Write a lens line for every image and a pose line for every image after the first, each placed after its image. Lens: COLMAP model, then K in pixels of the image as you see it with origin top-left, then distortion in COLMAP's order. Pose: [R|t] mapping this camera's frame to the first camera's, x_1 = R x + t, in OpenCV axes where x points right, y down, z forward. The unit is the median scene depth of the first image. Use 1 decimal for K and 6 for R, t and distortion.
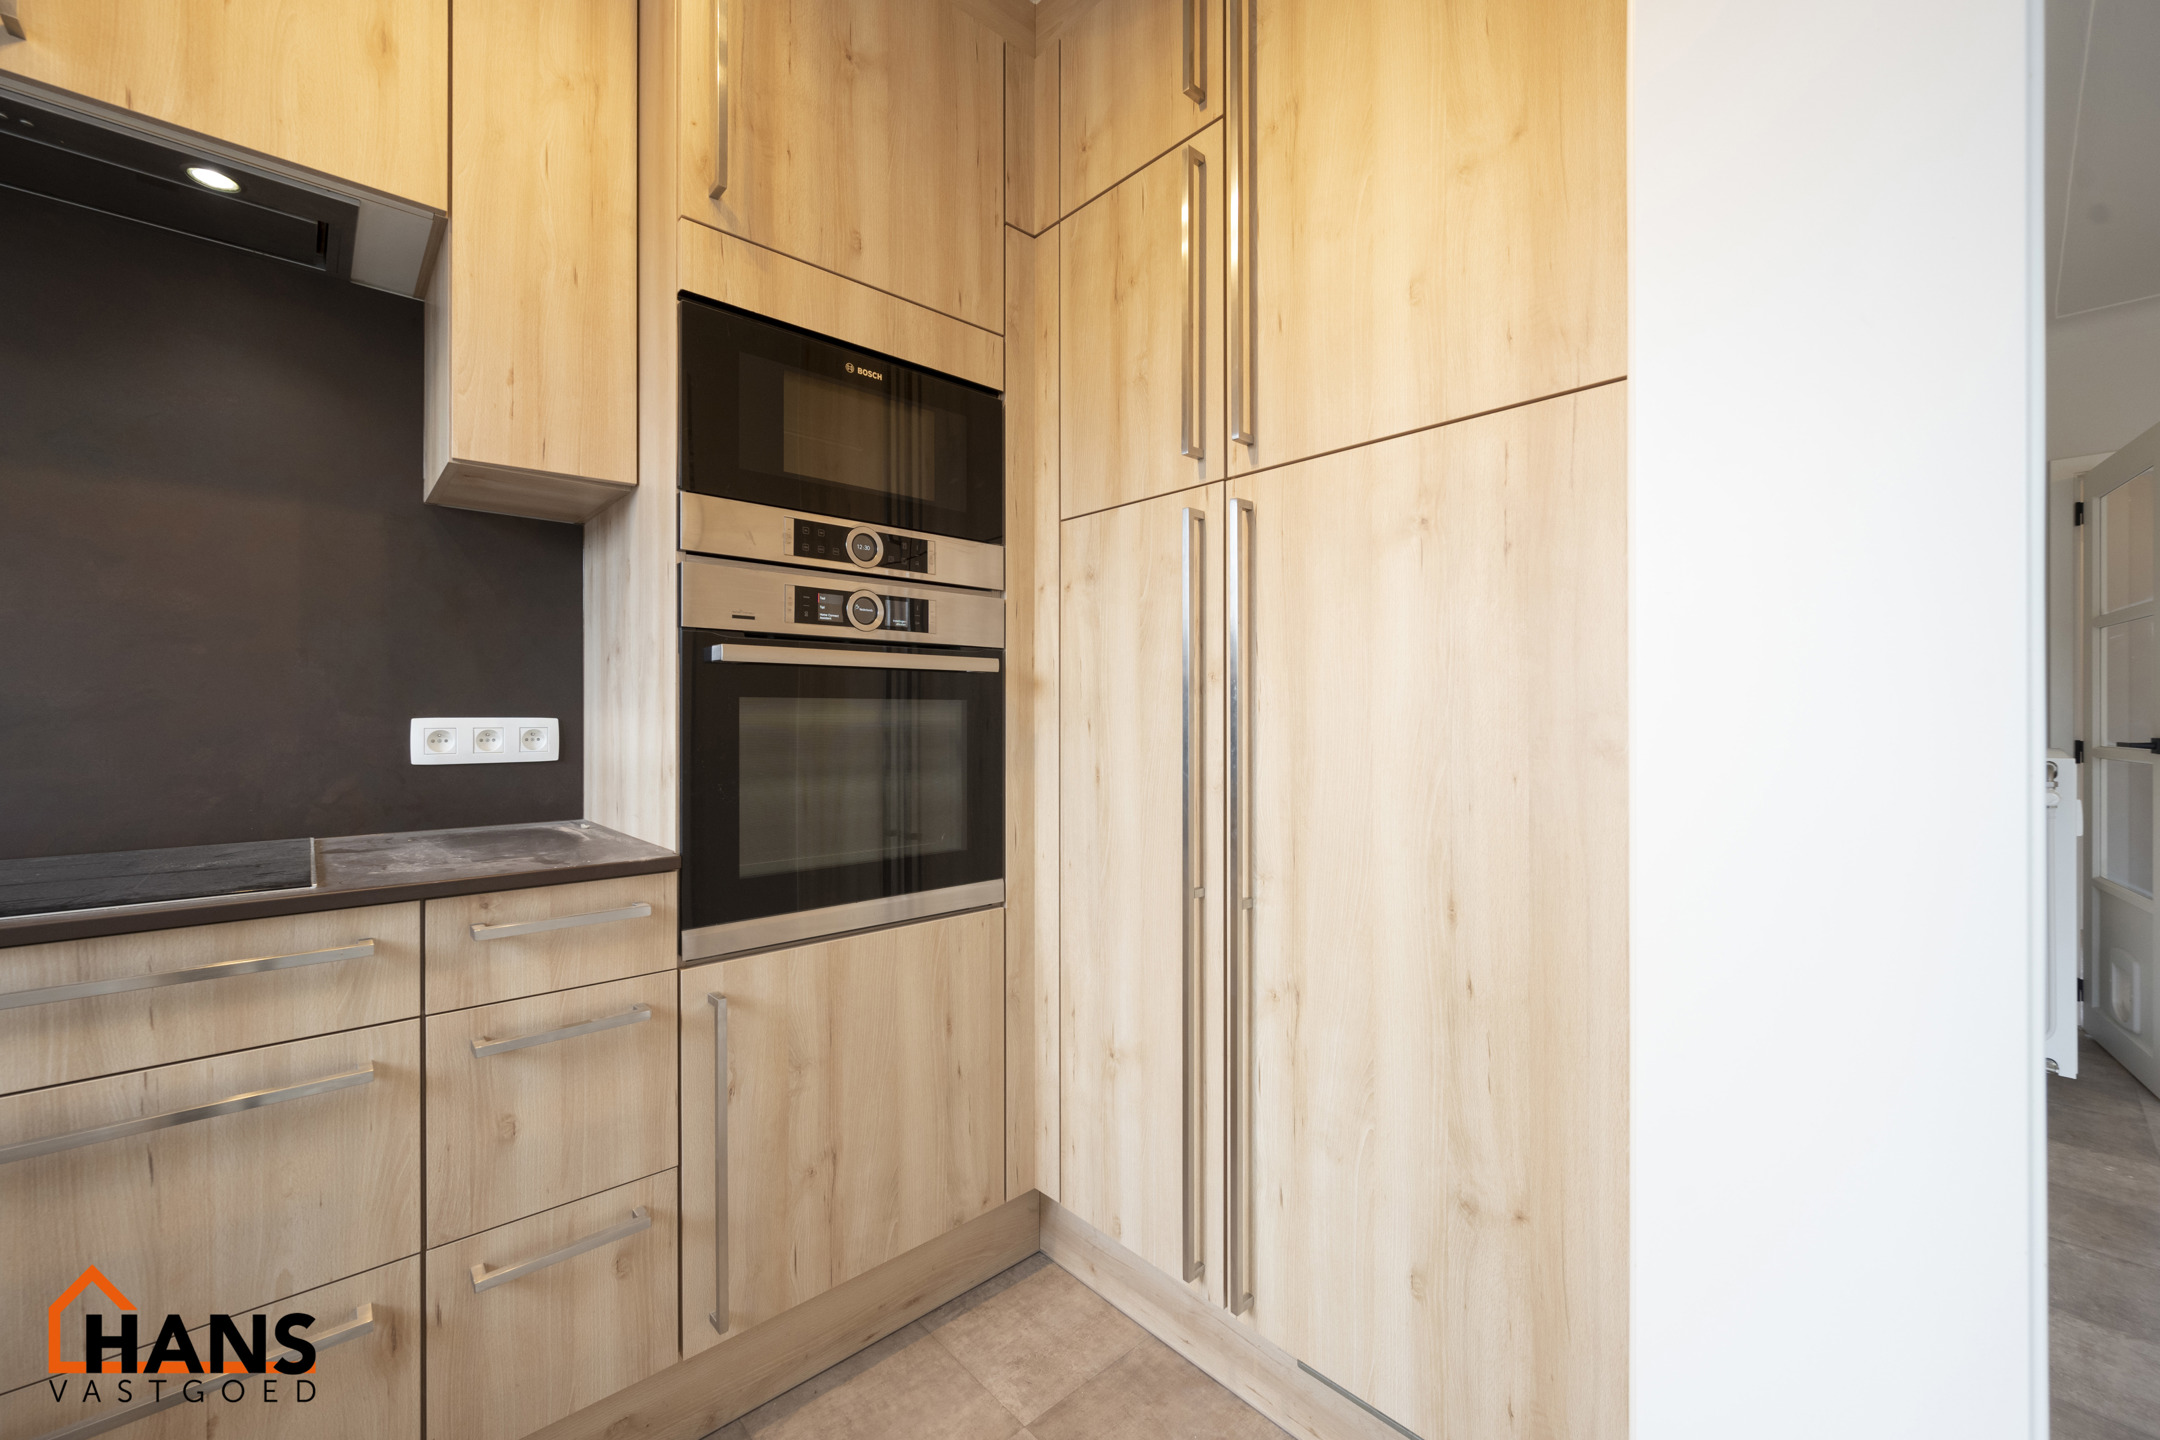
lens RADIAL K [[877.0, 0, 1072.3], [0, 877.0, 716.6], [0, 0, 1]] dist [-0.000477, -0.000093]
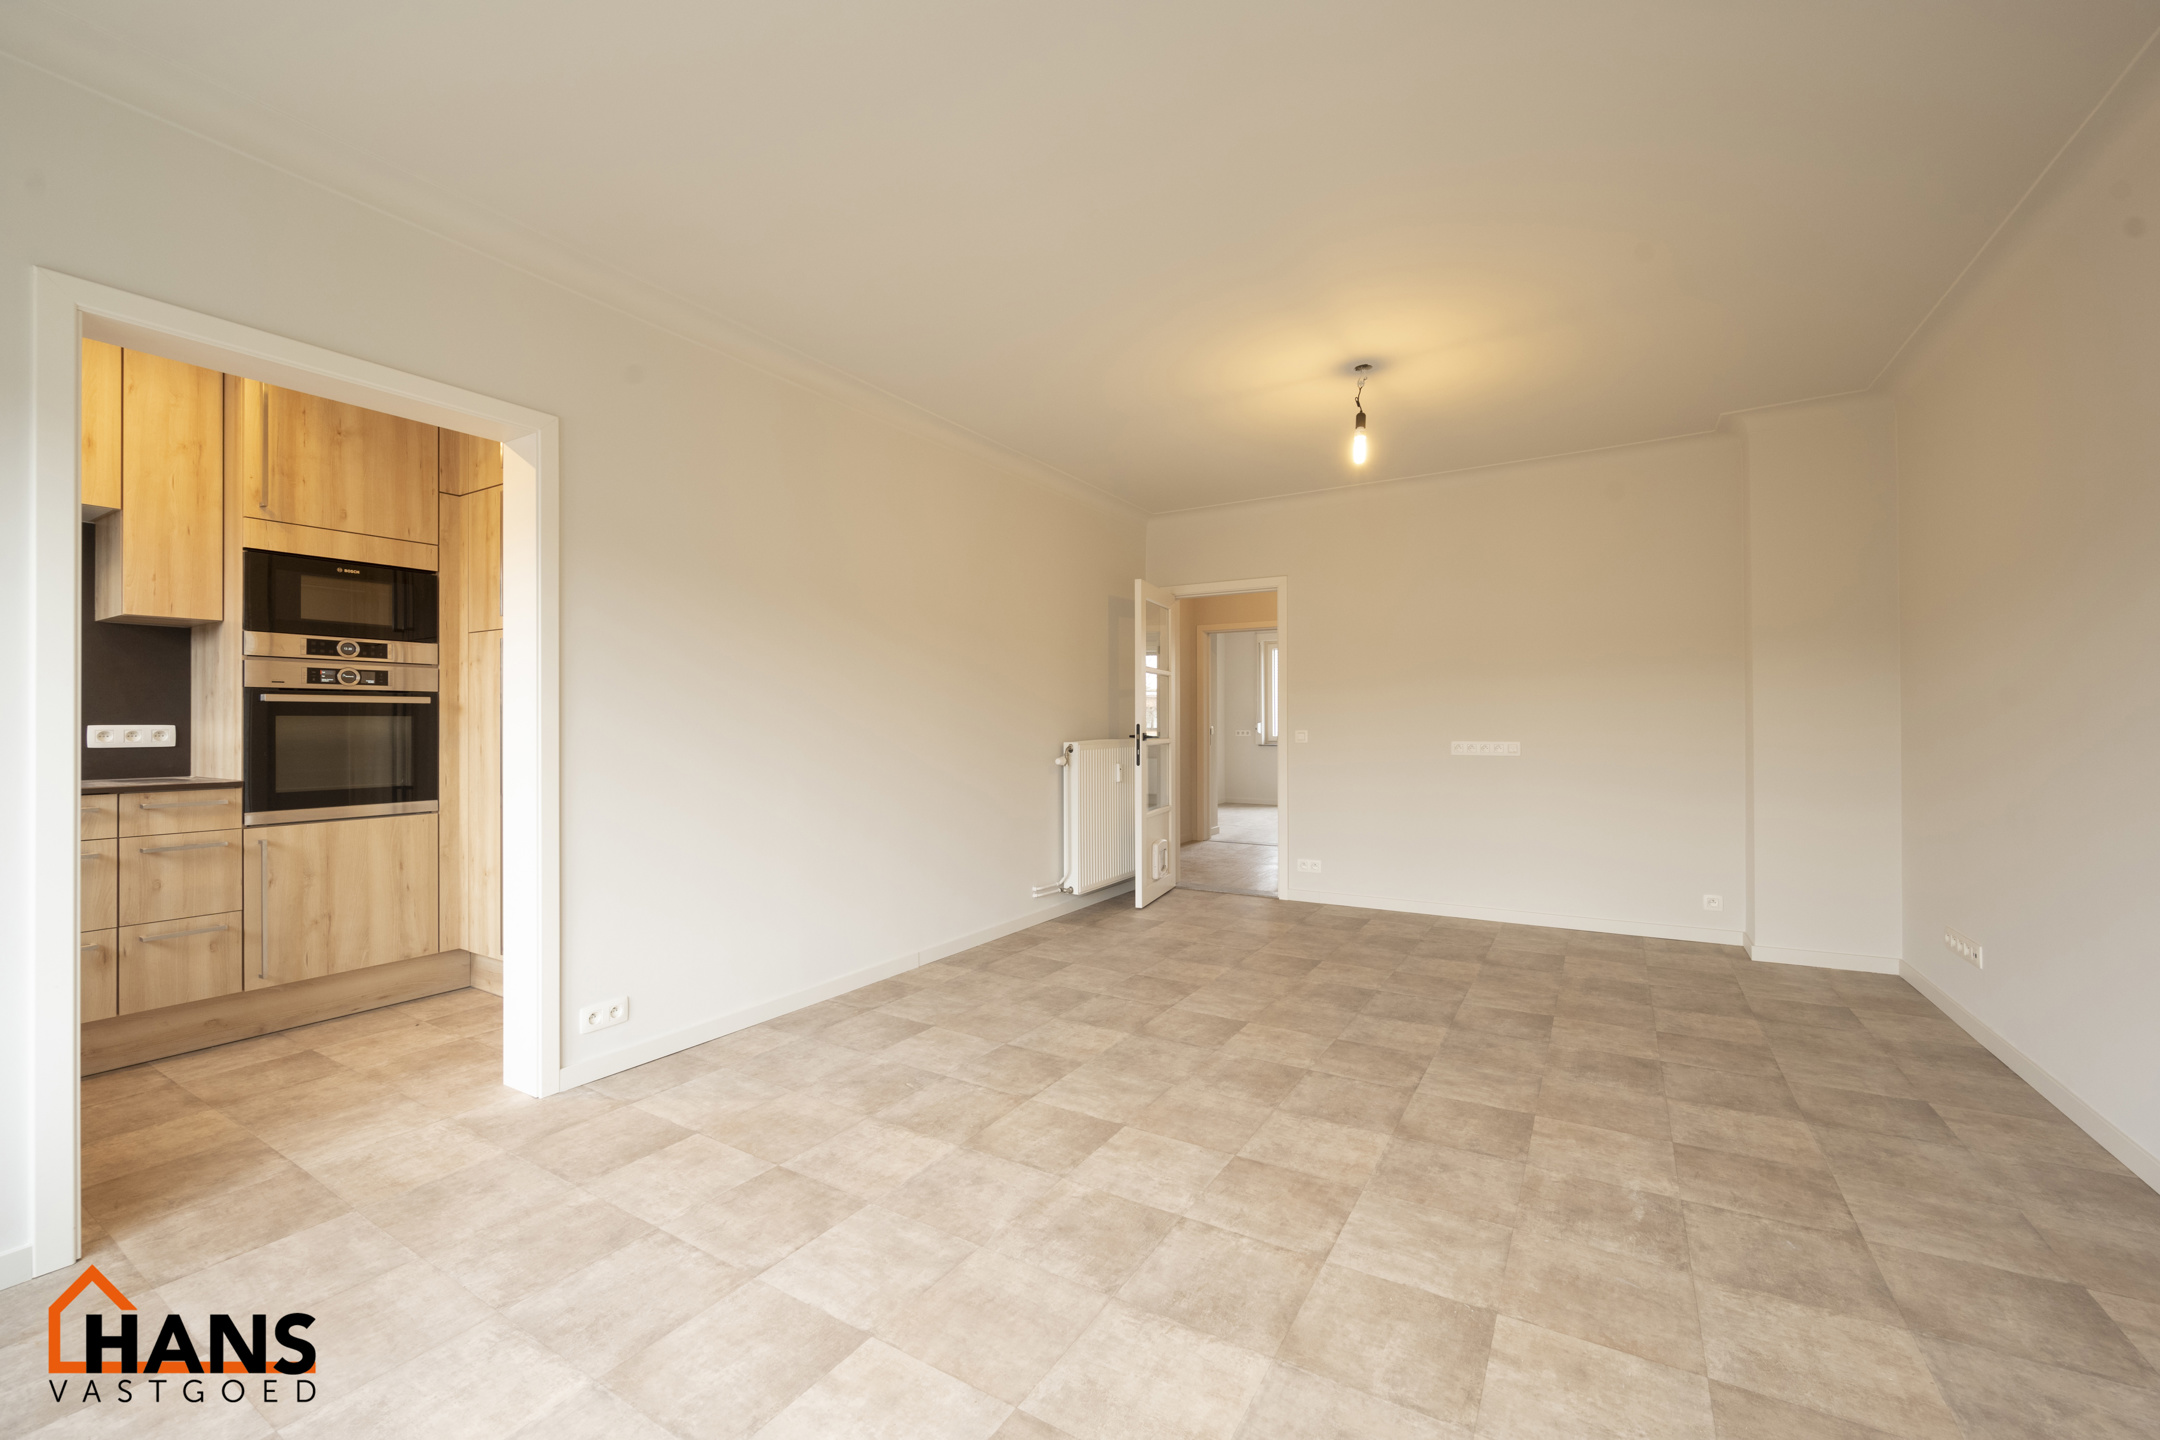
lens RADIAL K [[880.6, 0, 1080.0], [0, 880.6, 720.0], [0, 0, 1]] dist [0.000845, 0.000354]
pose [[0.956714, -0.001658, 0.291025, 0.957772], [0.003520, 0.999977, -0.005876, 0.010393], [-0.291008, 0.006646, 0.956697, -1.817692]]
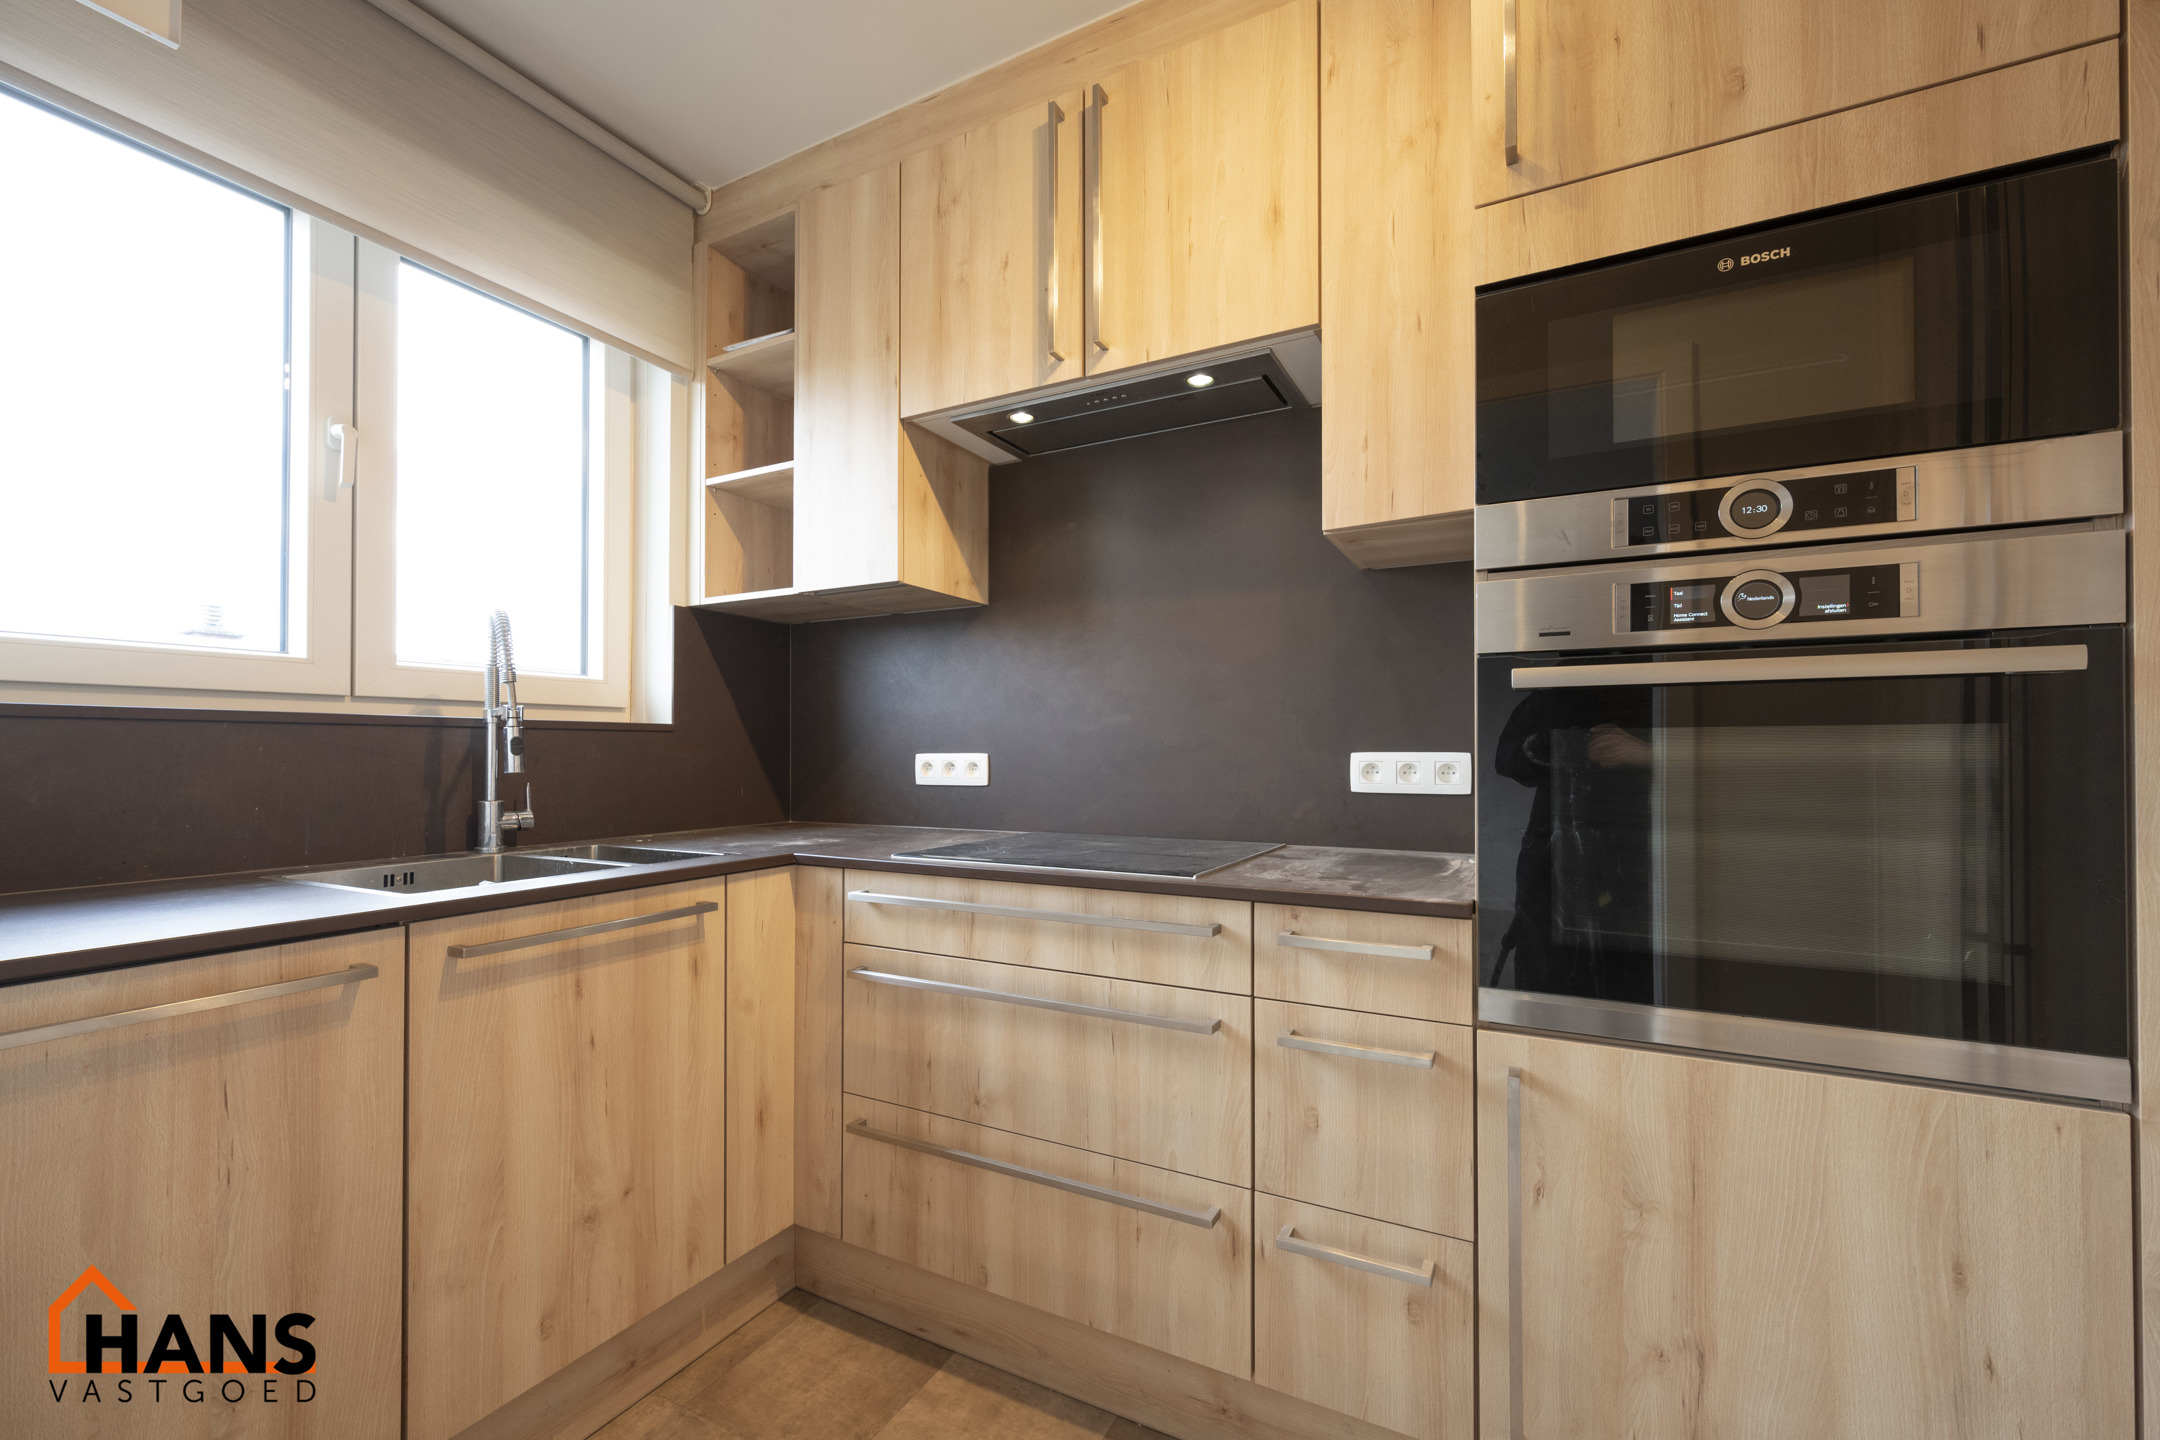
lens RADIAL K [[858.8, 0, 1080.2], [0, 858.8, 743.5], [0, 0, 1]] dist [-0.000795, -0.000080]
pose [[0.335584, -0.007606, -0.941980, 0.237559], [0.000583, 0.999969, -0.007866, -0.001877], [0.942010, 0.002090, 0.335578, 0.282750]]
